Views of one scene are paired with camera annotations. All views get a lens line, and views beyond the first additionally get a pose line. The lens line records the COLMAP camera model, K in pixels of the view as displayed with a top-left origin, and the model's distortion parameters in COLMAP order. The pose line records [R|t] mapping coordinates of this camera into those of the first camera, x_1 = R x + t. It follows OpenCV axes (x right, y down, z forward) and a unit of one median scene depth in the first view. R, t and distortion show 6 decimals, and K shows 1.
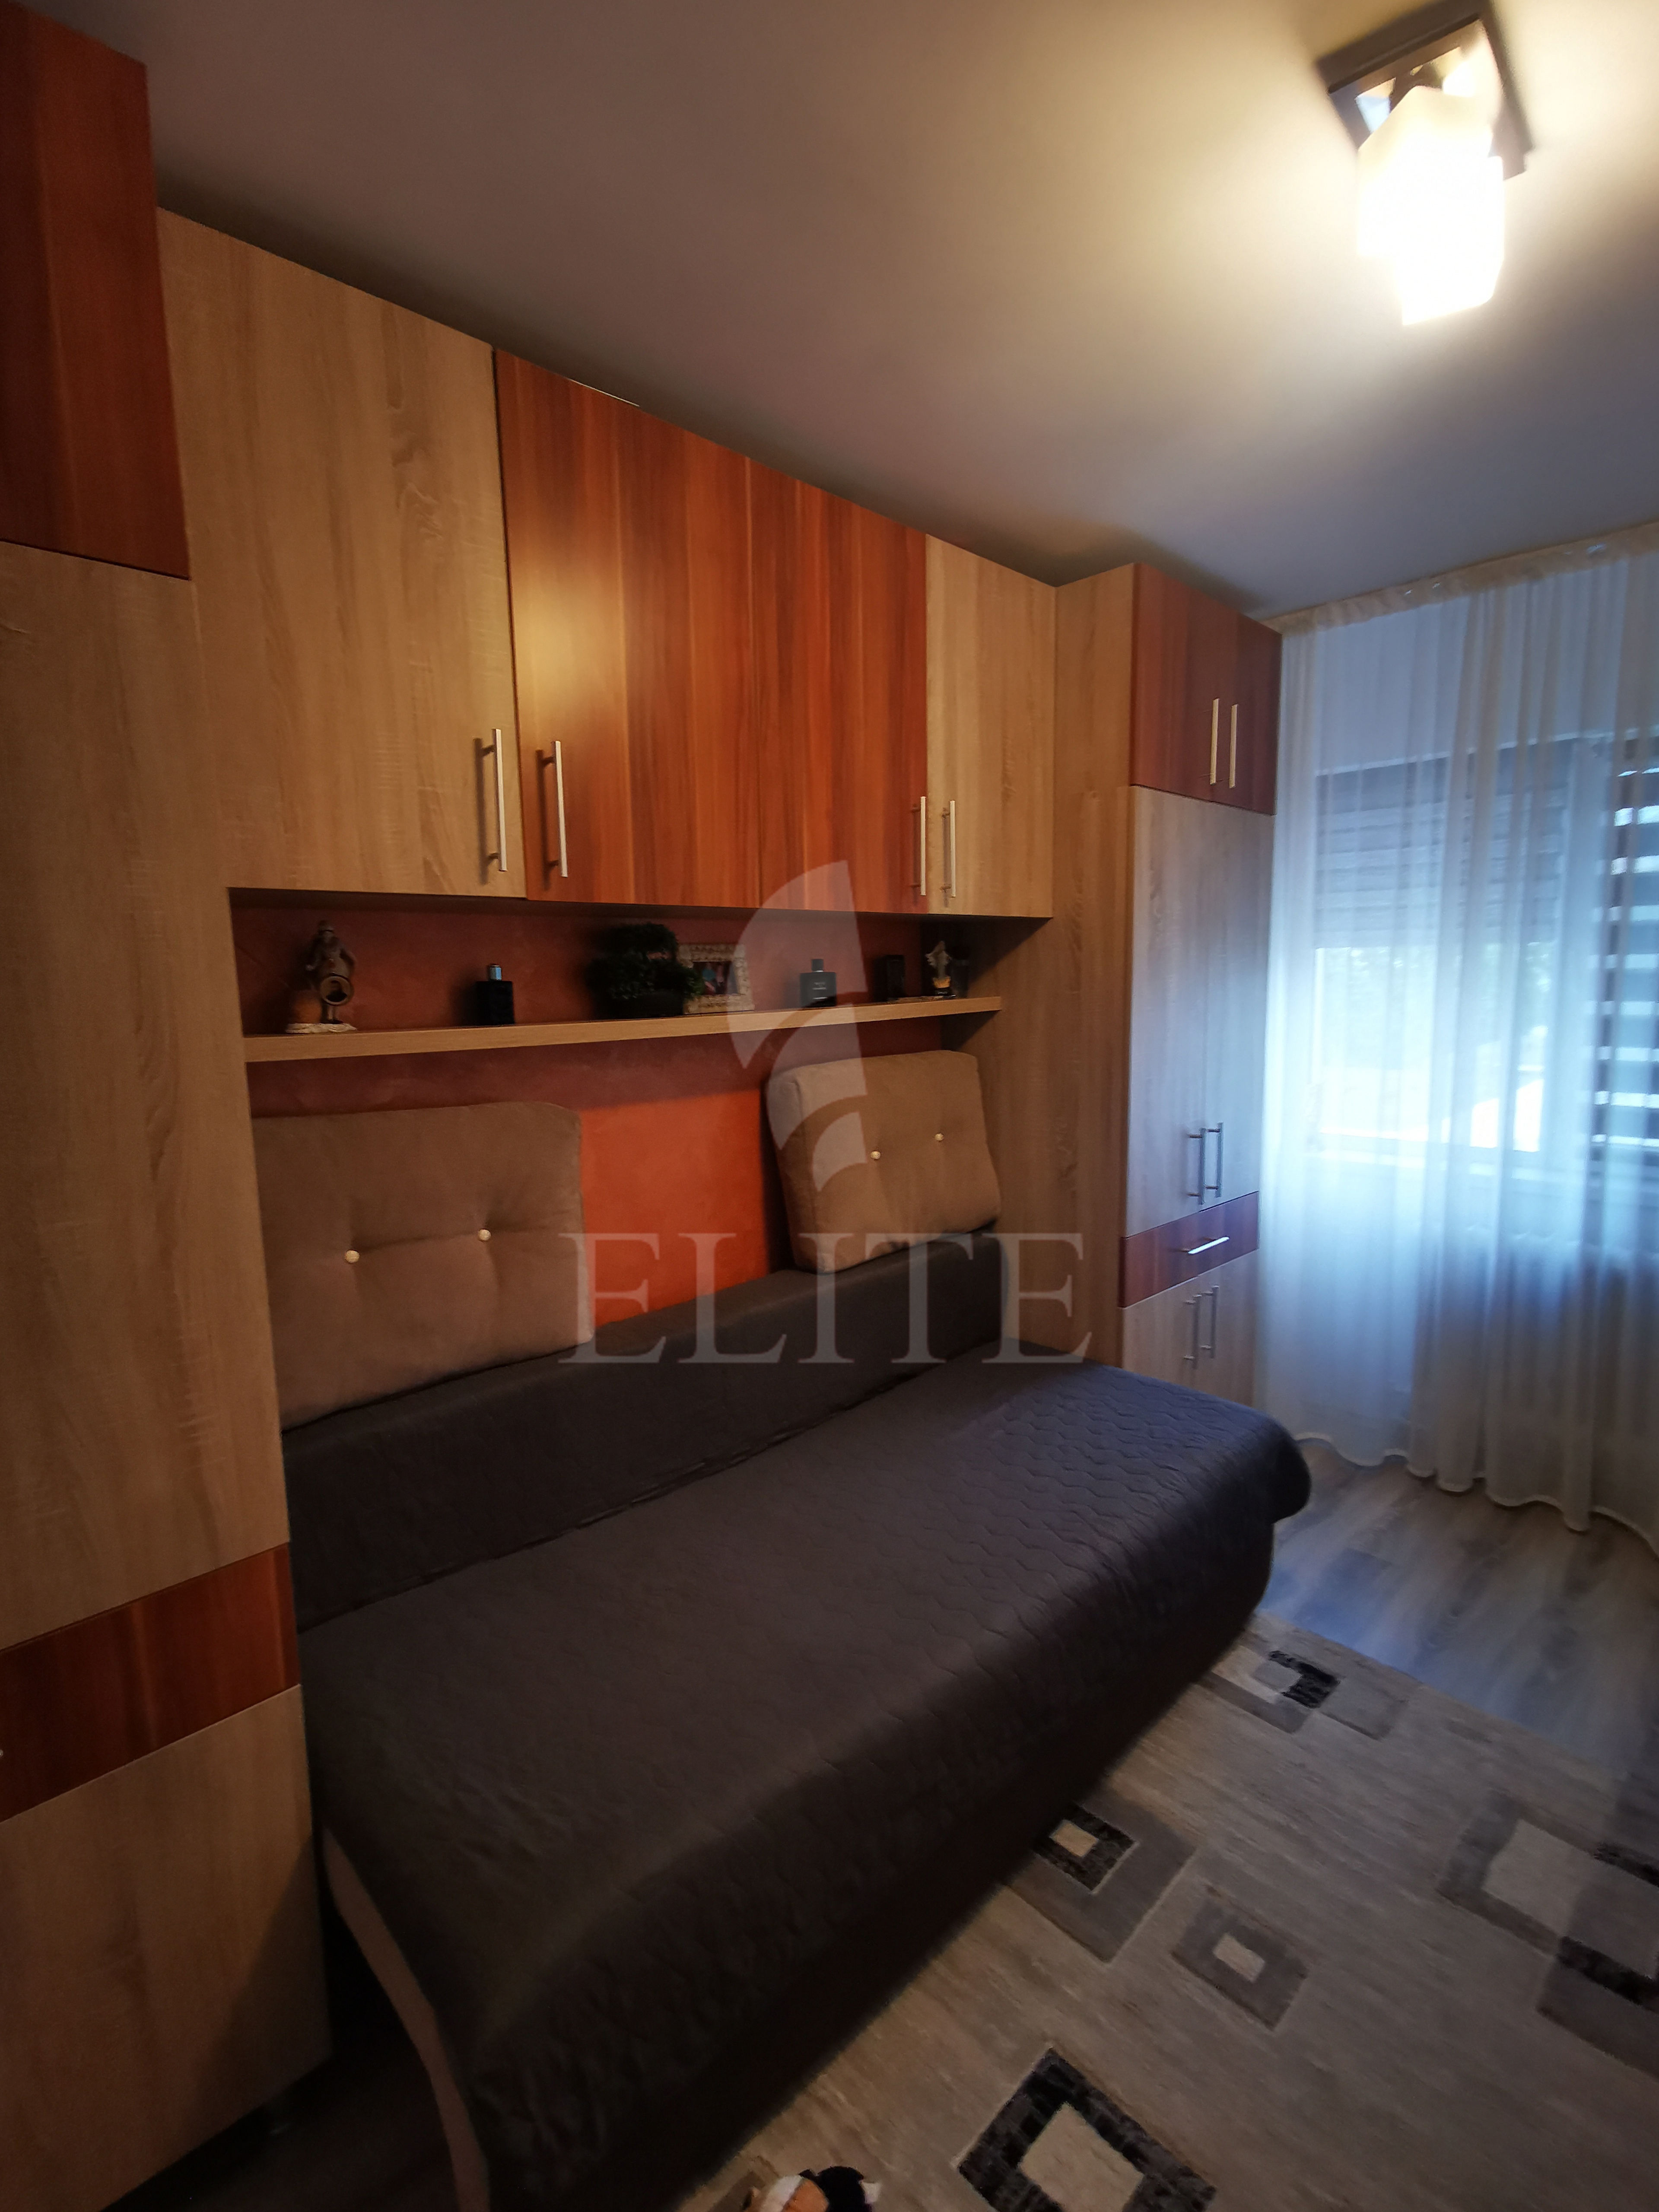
lens RADIAL K [[1034.7, 0, 831.5], [0, 1034.7, 1102.6], [0, 0, 1]] dist [0.012731, -0.000097]
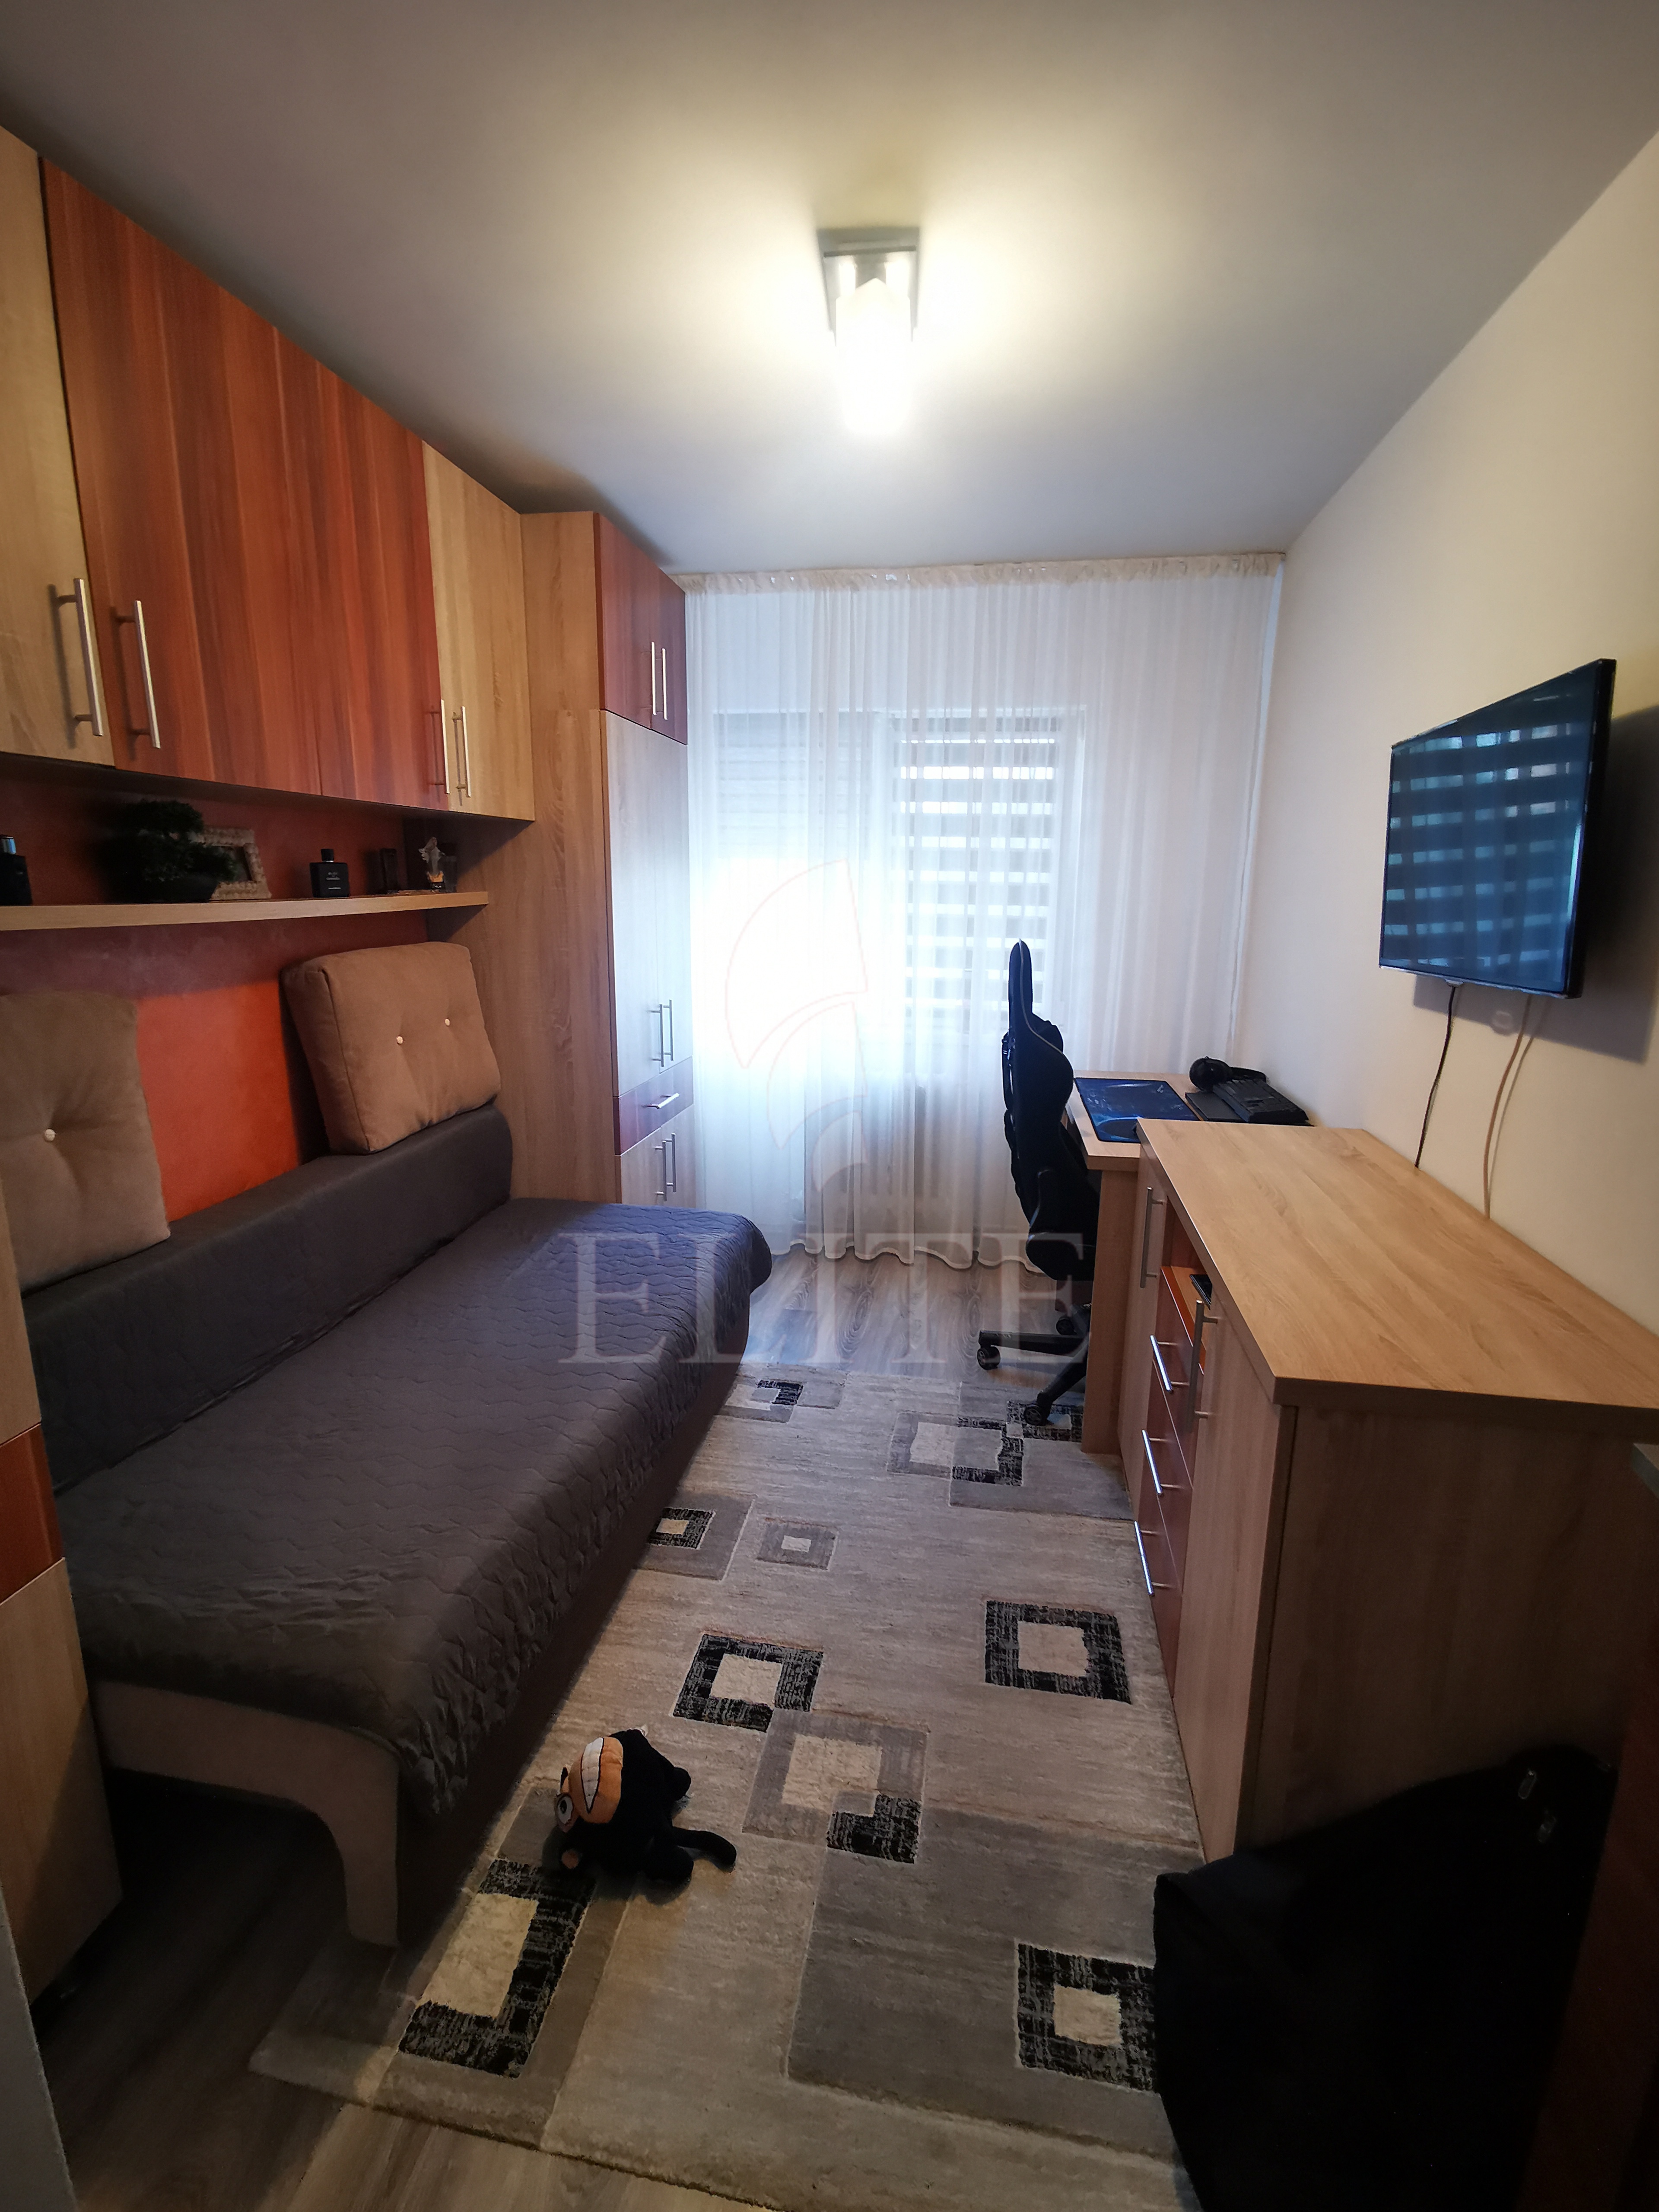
lens RADIAL K [[1034.7, 0, 818.0], [0, 1034.7, 1104.3], [0, 0, 1]] dist [0.012731, -0.000097]
pose [[0.808770, -0.100339, 0.579502, -0.268404], [0.051457, 0.993633, 0.100231, 0.036334], [-0.585869, -0.051244, 0.808784, -0.126127]]
